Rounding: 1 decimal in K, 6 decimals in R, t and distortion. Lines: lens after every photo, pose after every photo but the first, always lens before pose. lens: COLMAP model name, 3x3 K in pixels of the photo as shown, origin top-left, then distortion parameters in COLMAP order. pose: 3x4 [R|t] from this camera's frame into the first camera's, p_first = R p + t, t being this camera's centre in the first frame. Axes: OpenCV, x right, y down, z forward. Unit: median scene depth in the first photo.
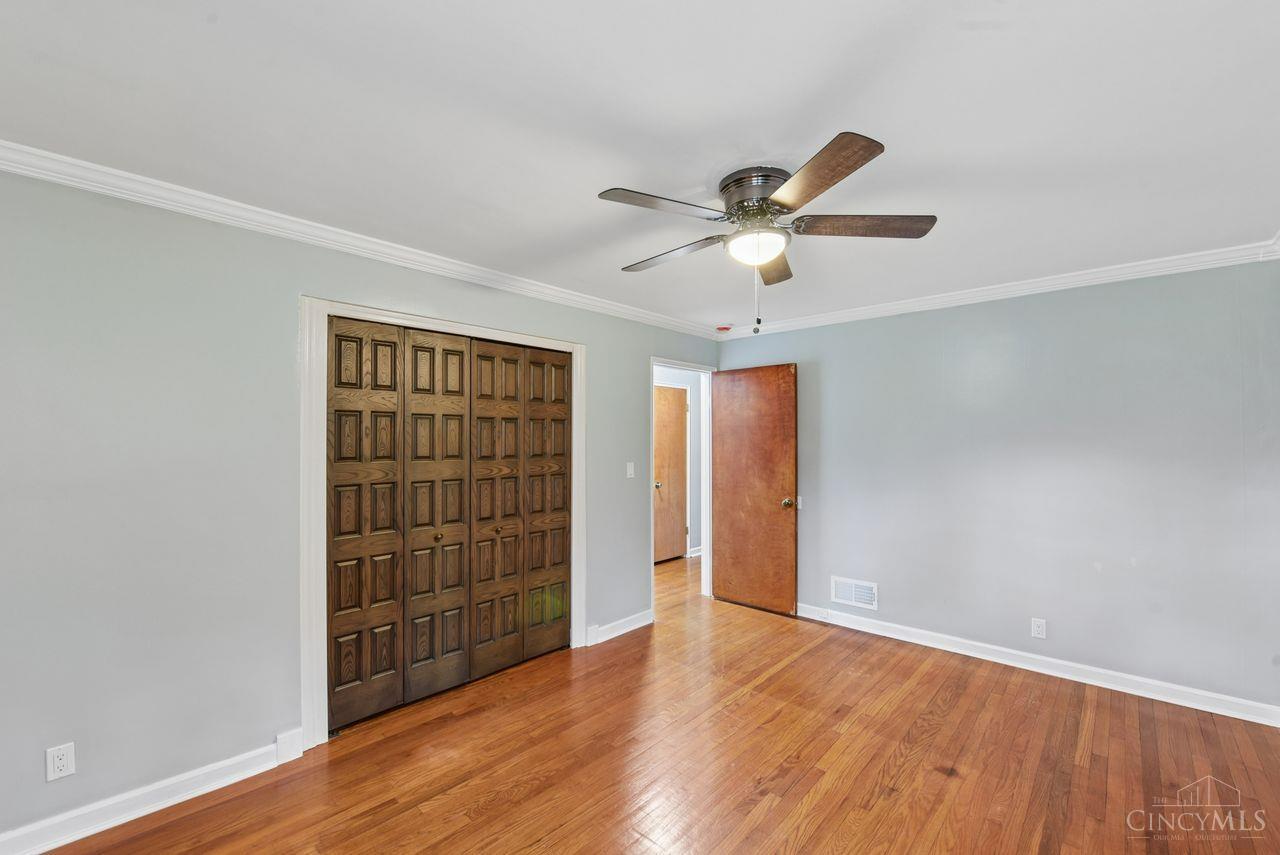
lens RADIAL K [[548.6, 0, 641.4], [0, 548.6, 411.3], [0, 0, 1]] dist [-0.000540, -0.000209]
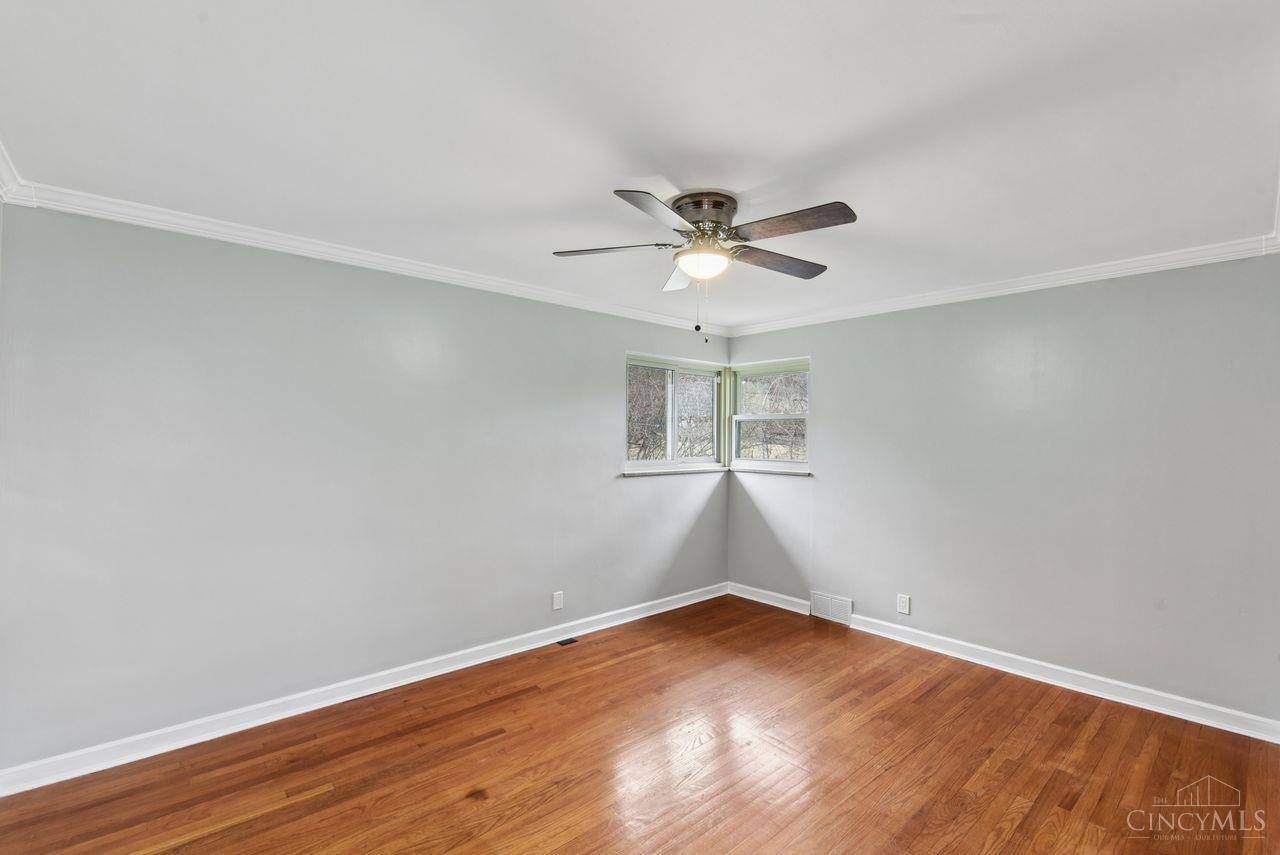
lens RADIAL K [[564.6, 0, 640.5], [0, 564.6, 431.4], [0, 0, 1]] dist [-0.042297, -0.000025]
pose [[-0.992448, -0.020247, 0.120983, 0.134486], [-0.024369, 0.999168, -0.032692, 0.053032], [-0.120221, -0.035393, -0.992116, 1.348059]]
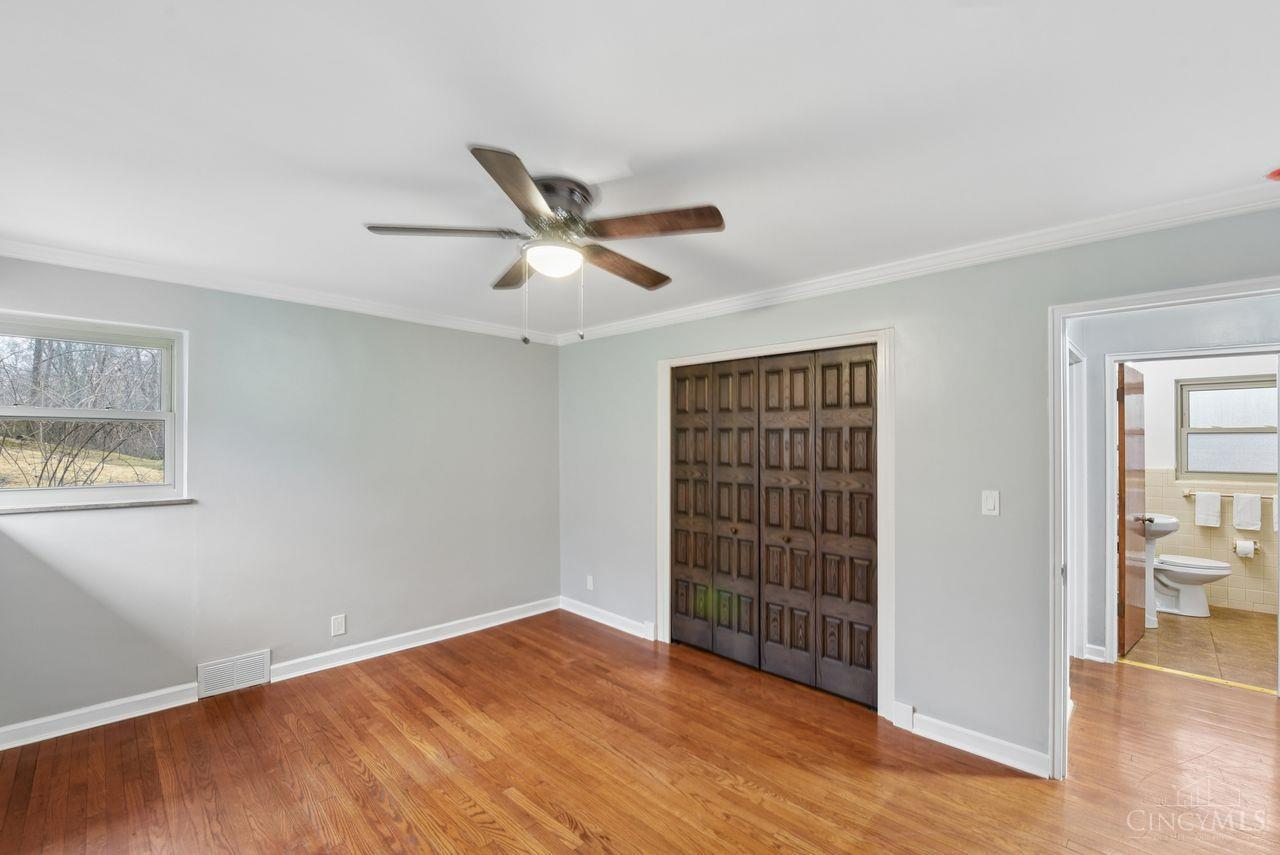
lens RADIAL K [[527.6, 0, 640.7], [0, 527.6, 432.9], [0, 0, 1]] dist [-0.002305, -0.013778]
pose [[-0.043781, -0.039359, -0.998266, 0.725123], [0.033801, 0.998593, -0.040854, 0.049382], [0.998469, -0.035531, -0.042389, 0.769270]]
